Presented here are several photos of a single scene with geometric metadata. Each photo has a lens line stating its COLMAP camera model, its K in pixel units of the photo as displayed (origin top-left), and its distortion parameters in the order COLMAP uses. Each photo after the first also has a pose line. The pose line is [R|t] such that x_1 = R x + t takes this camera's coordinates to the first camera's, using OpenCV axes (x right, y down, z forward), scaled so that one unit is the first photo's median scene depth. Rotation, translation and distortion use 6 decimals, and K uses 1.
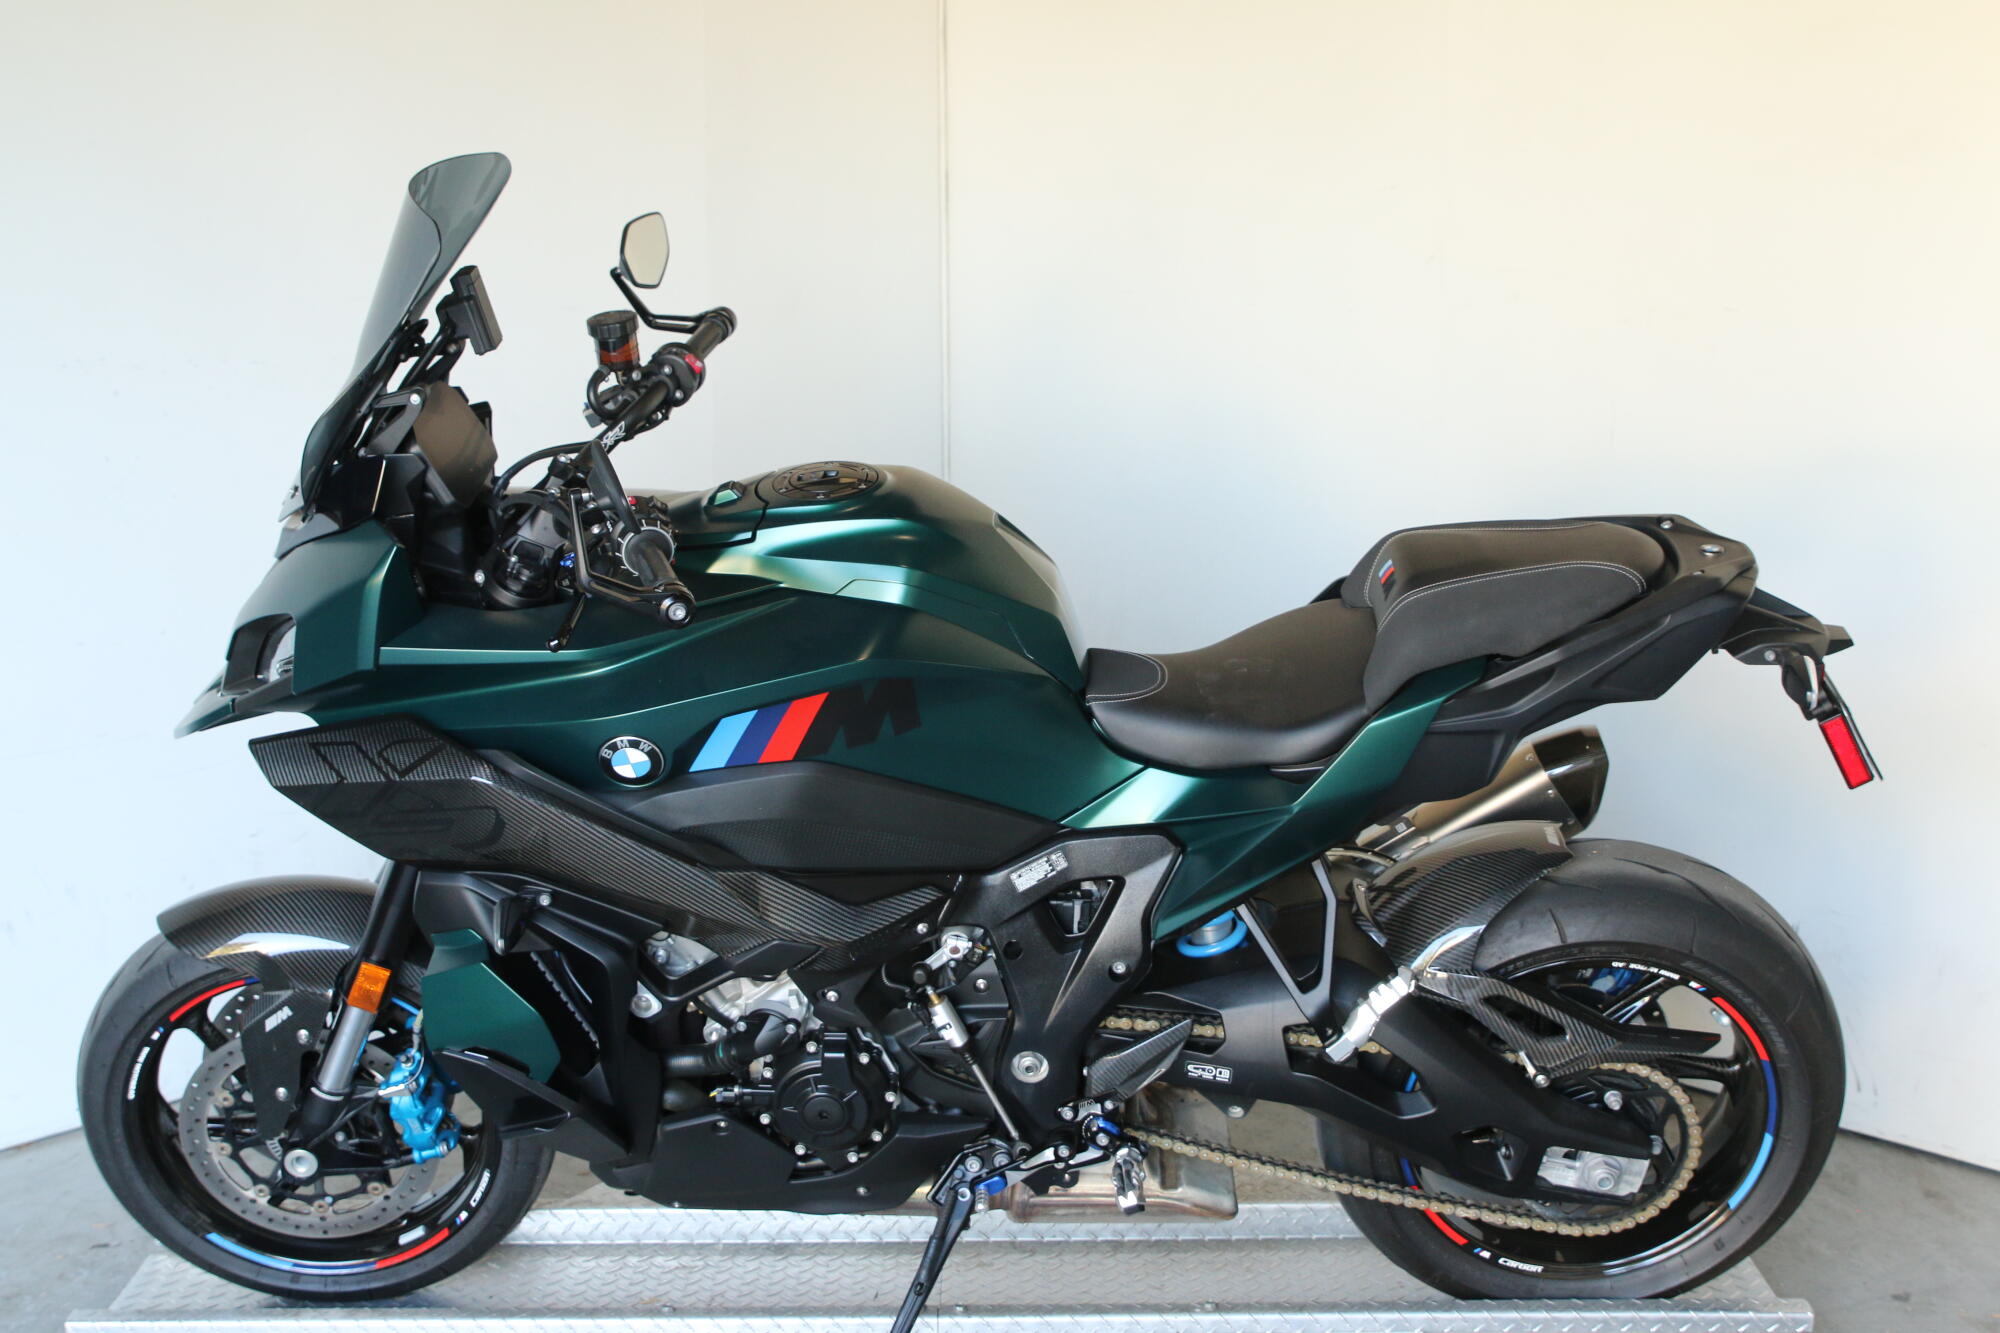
lens RADIAL K [[2551.4, 0, 1000.0], [0, 2551.4, 666.5], [0, 0, 1]] dist [-0.087661, 0.092469]
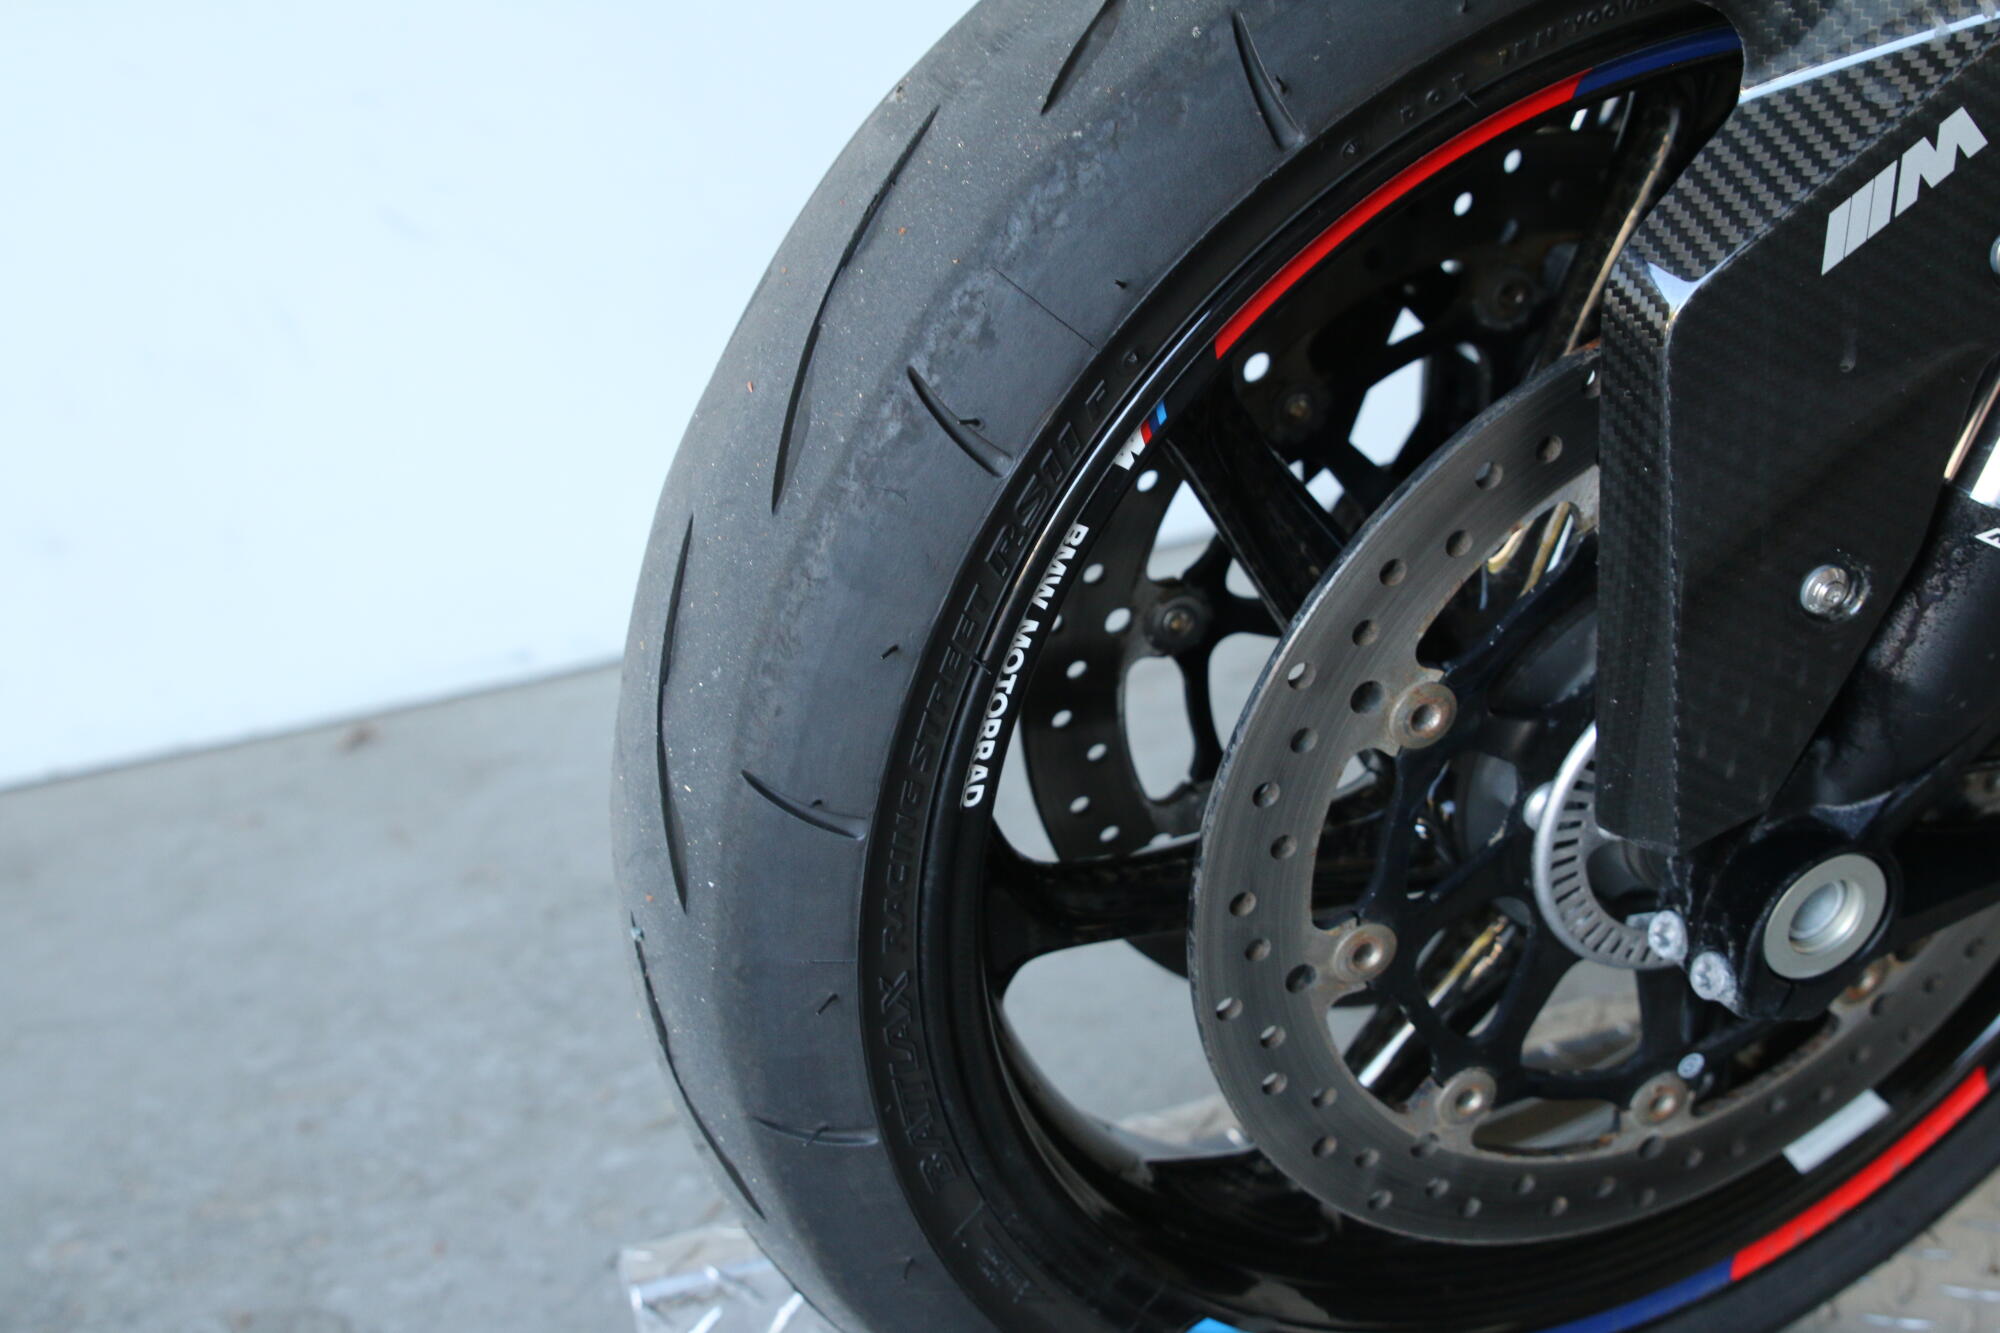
lens RADIAL K [[2493.4, 0, 1002.6], [0, 2493.4, 635.4], [0, 0, 1]] dist [-0.120557, 0.125628]
pose [[0.947212, -0.179929, 0.265358, -0.414804], [0.161883, 0.982828, 0.088563, 0.147594], [-0.276736, -0.040931, 0.960074, 0.848906]]
